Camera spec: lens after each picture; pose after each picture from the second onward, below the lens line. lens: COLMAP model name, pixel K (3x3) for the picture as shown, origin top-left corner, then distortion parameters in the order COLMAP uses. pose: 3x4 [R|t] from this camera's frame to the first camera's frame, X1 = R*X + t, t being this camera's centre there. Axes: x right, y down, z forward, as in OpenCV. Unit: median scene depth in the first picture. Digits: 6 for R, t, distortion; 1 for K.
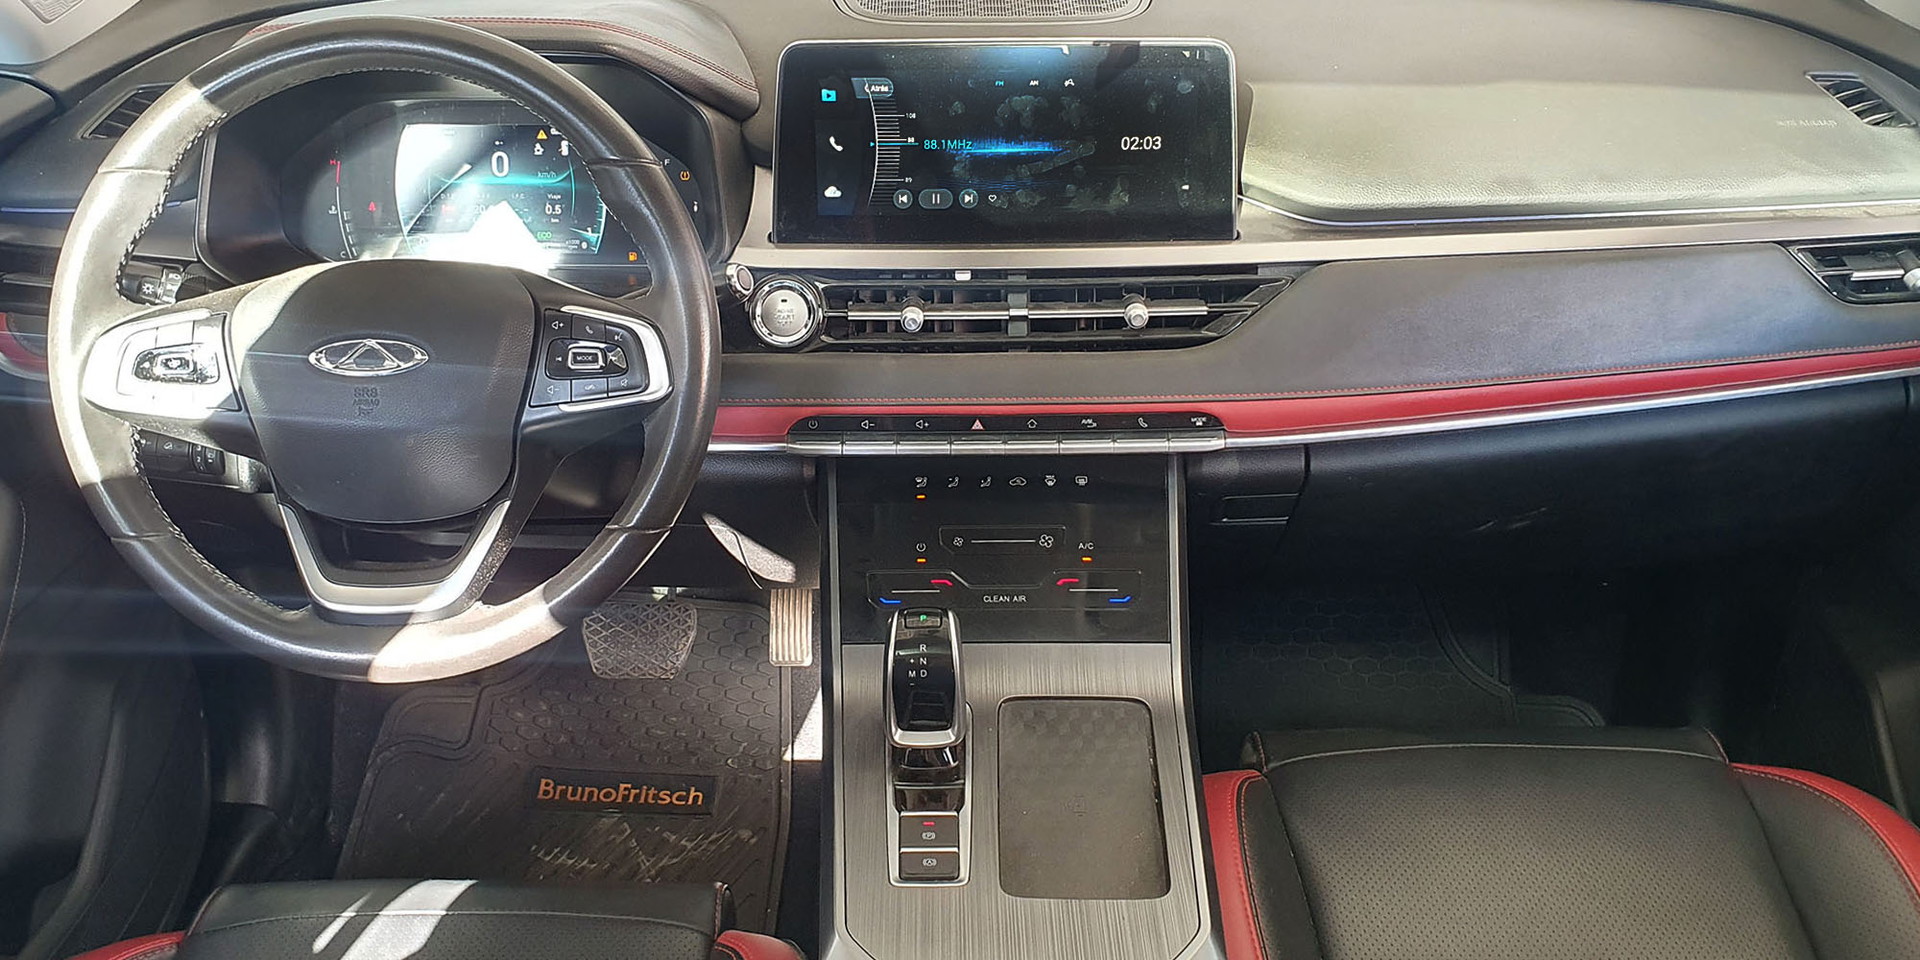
lens RADIAL K [[1531.3, 0, 919.3], [0, 1531.3, 487.2], [0, 0, 1]] dist [0.071987, -0.242482]
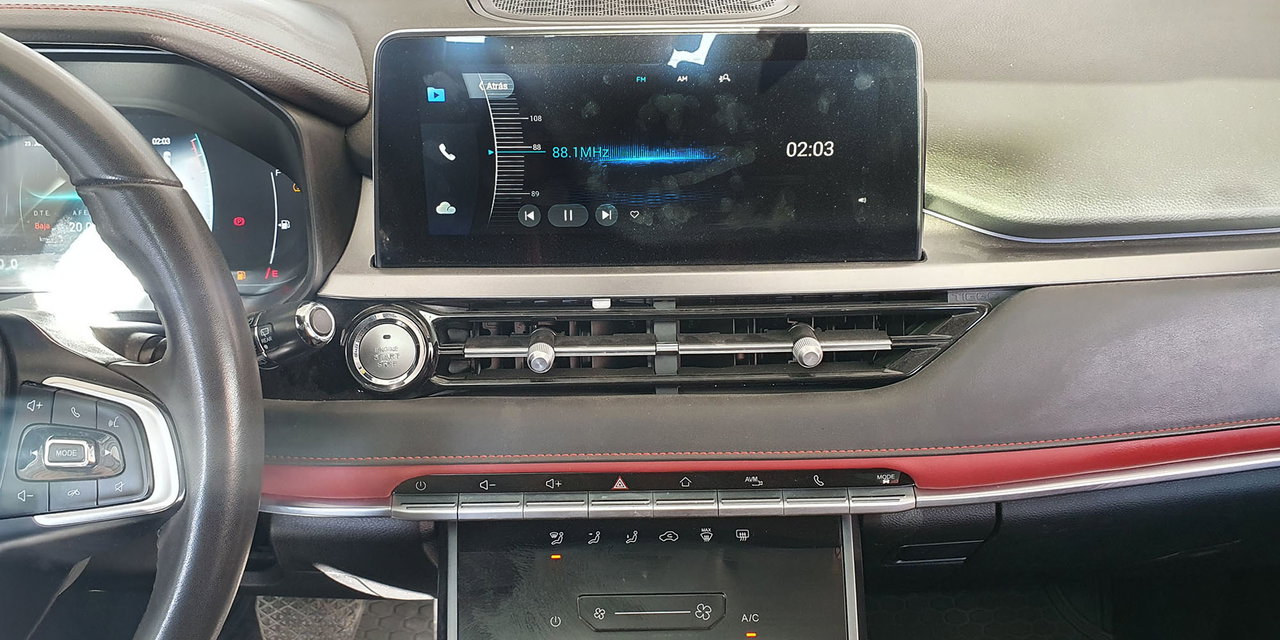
lens RADIAL K [[1048.9, 0, 613.9], [0, 1048.9, 325.3], [0, 0, 1]] dist [0.052707, -0.150142]
pose [[0.999826, -0.009220, 0.016193, 0.026204], [0.010044, 0.998621, -0.051520, -0.097140], [-0.015696, 0.051673, 0.998541, 0.423650]]
